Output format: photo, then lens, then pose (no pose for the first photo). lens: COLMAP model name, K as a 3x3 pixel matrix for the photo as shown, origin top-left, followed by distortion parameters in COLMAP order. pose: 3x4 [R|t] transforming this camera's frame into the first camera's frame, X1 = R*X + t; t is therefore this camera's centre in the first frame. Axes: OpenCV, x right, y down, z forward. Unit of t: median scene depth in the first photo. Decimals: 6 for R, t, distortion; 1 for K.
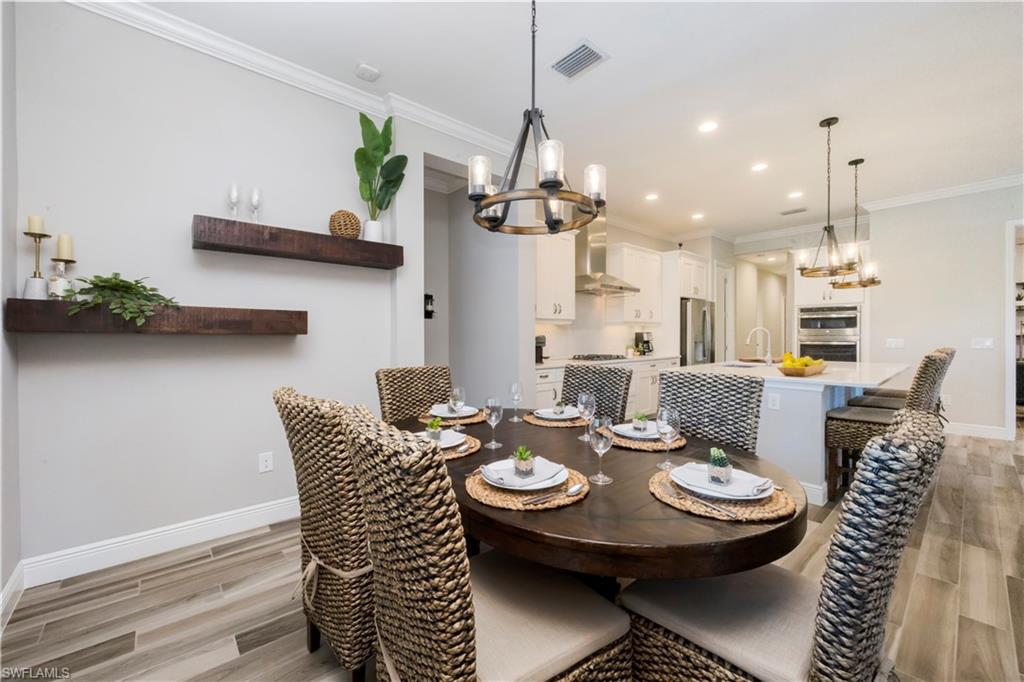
lens RADIAL K [[406.6, 0, 511.1], [0, 406.6, 338.3], [0, 0, 1]] dist [-0.003677, -0.000026]
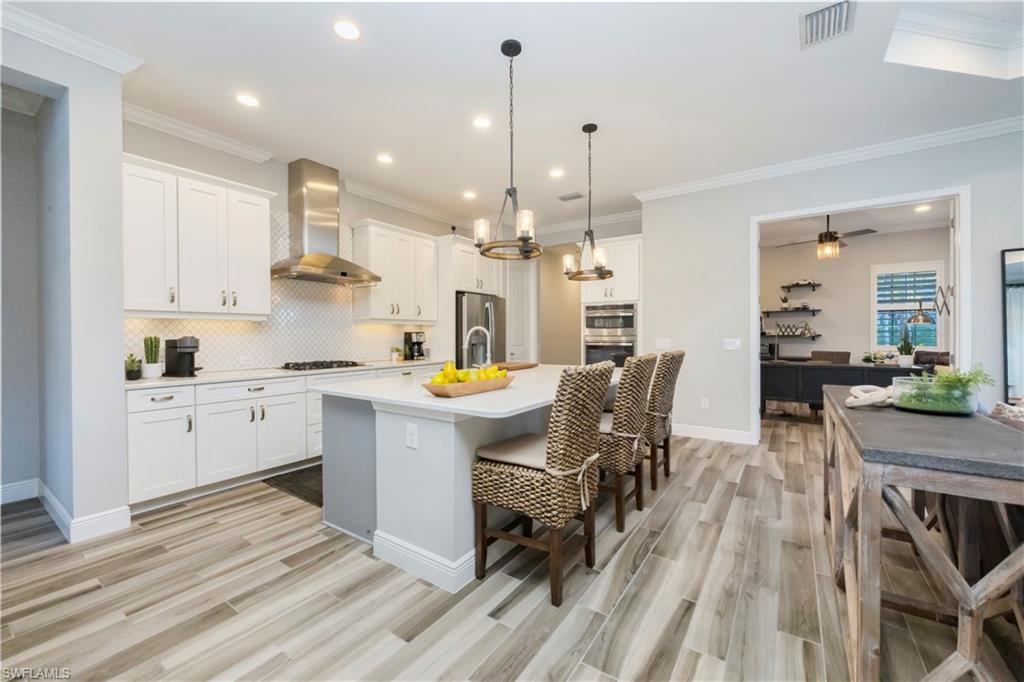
lens RADIAL K [[406.6, 0, 511.1], [0, 406.6, 338.3], [0, 0, 1]] dist [-0.003677, -0.000026]
pose [[0.968984, -0.002358, 0.247112, 0.374670], [0.002063, 0.999997, 0.001454, -0.003321], [-0.247114, -0.000900, 0.968986, 0.177629]]
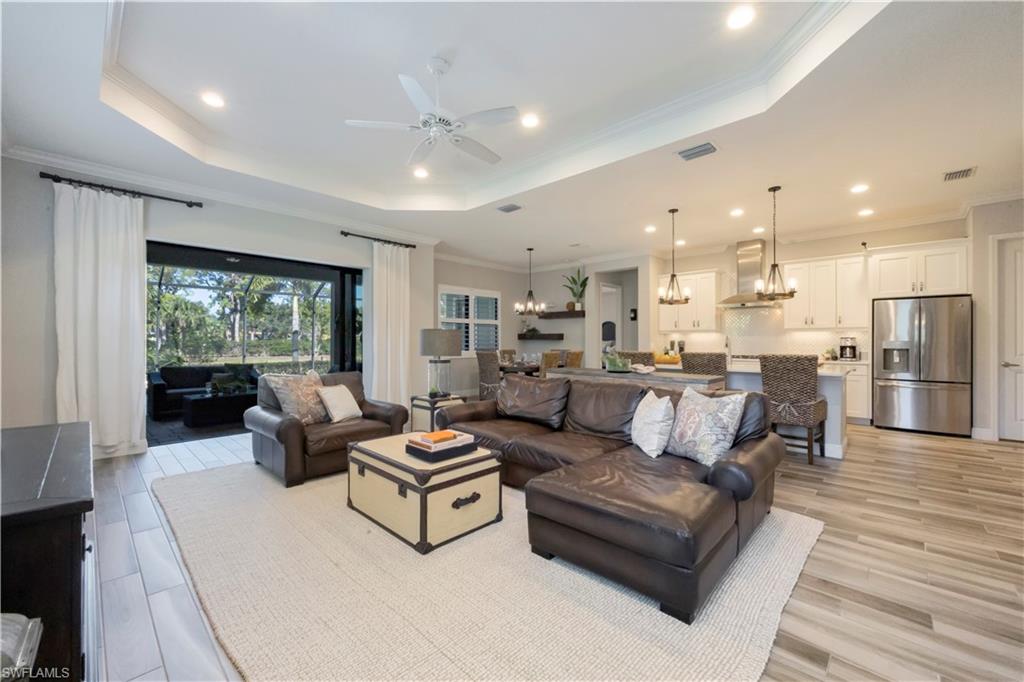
lens RADIAL K [[406.6, 0, 511.1], [0, 406.6, 338.3], [0, 0, 1]] dist [-0.003677, -0.000026]
pose [[0.088459, -0.000471, -0.996080, 1.474142], [-0.007247, 0.999973, -0.001117, -0.006958], [0.996053, 0.007317, 0.088453, 0.128732]]
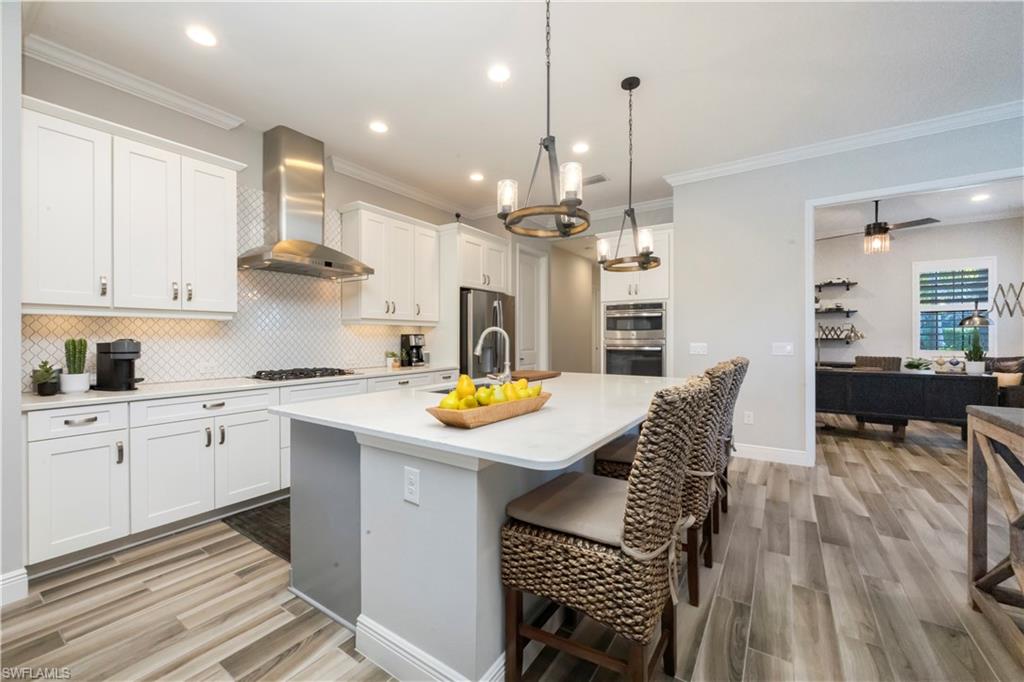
lens RADIAL K [[406.6, 0, 511.1], [0, 406.6, 338.3], [0, 0, 1]] dist [-0.003677, -0.000026]
pose [[0.967016, 0.000952, 0.254713, 0.373592], [0.000544, 0.999983, -0.005800, -0.003878], [-0.254714, 0.005748, 0.966999, 0.305502]]
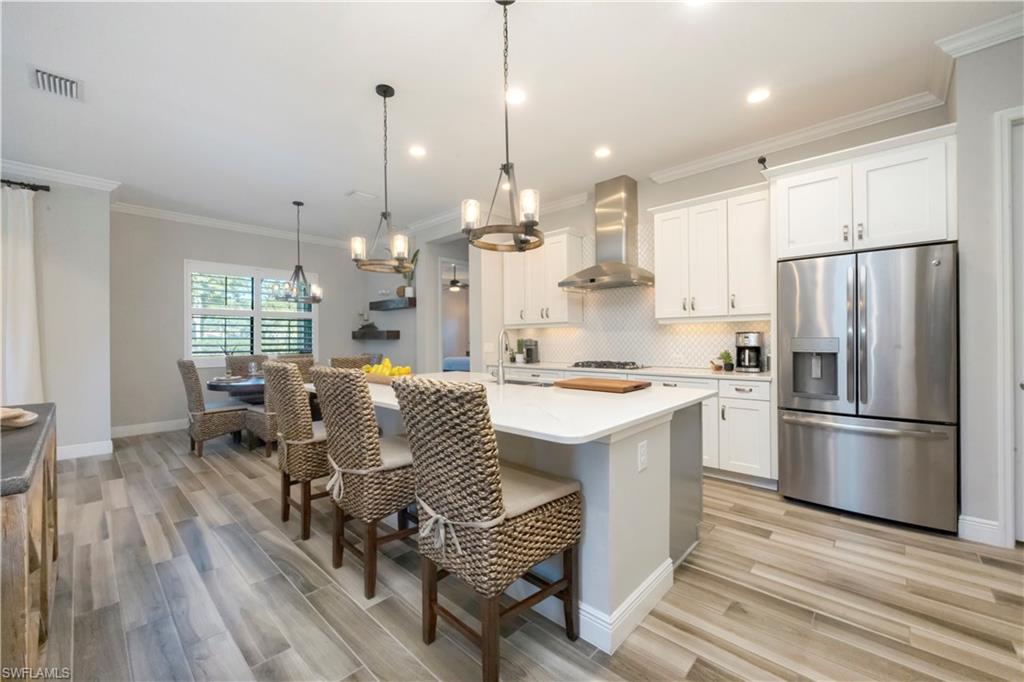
lens RADIAL K [[406.6, 0, 511.1], [0, 406.6, 338.3], [0, 0, 1]] dist [-0.003677, -0.000026]
pose [[0.099206, 0.001953, -0.995065, 1.034362], [0.001663, 0.999996, 0.002128, -0.009072], [0.995066, -0.001866, 0.099202, 0.734547]]
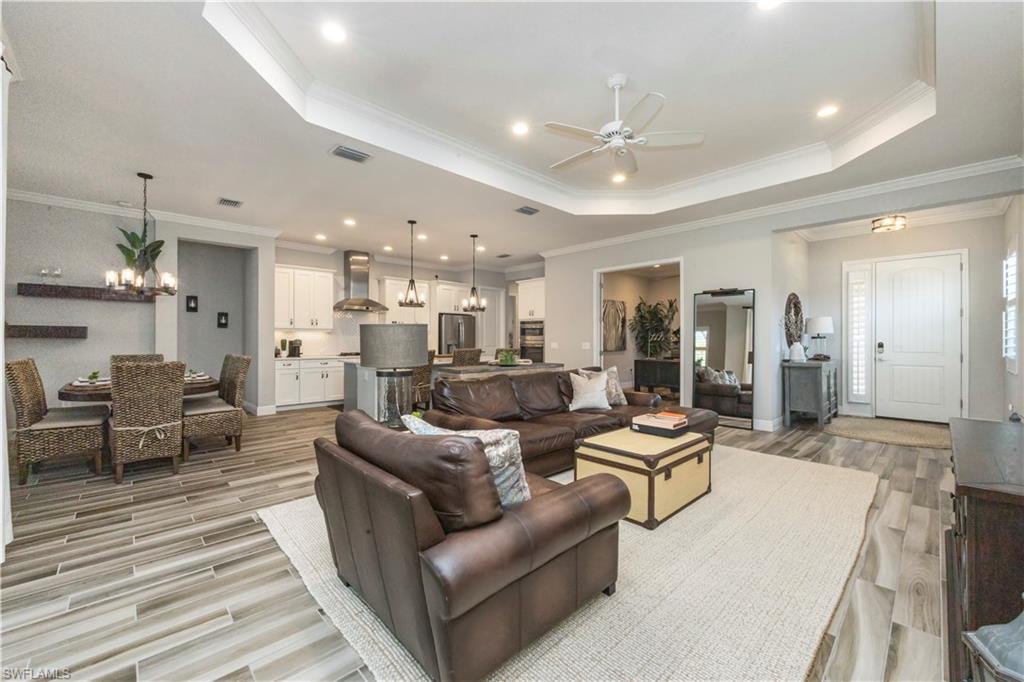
lens RADIAL K [[402.0, 0, 510.7], [0, 402.0, 336.2], [0, 0, 1]] dist [-0.008541, -0.000056]
pose [[0.999132, 0.007640, 0.040951, 0.720094], [-0.007273, 0.999932, -0.009116, -0.008755], [-0.041018, 0.008810, 0.999120, -0.497663]]
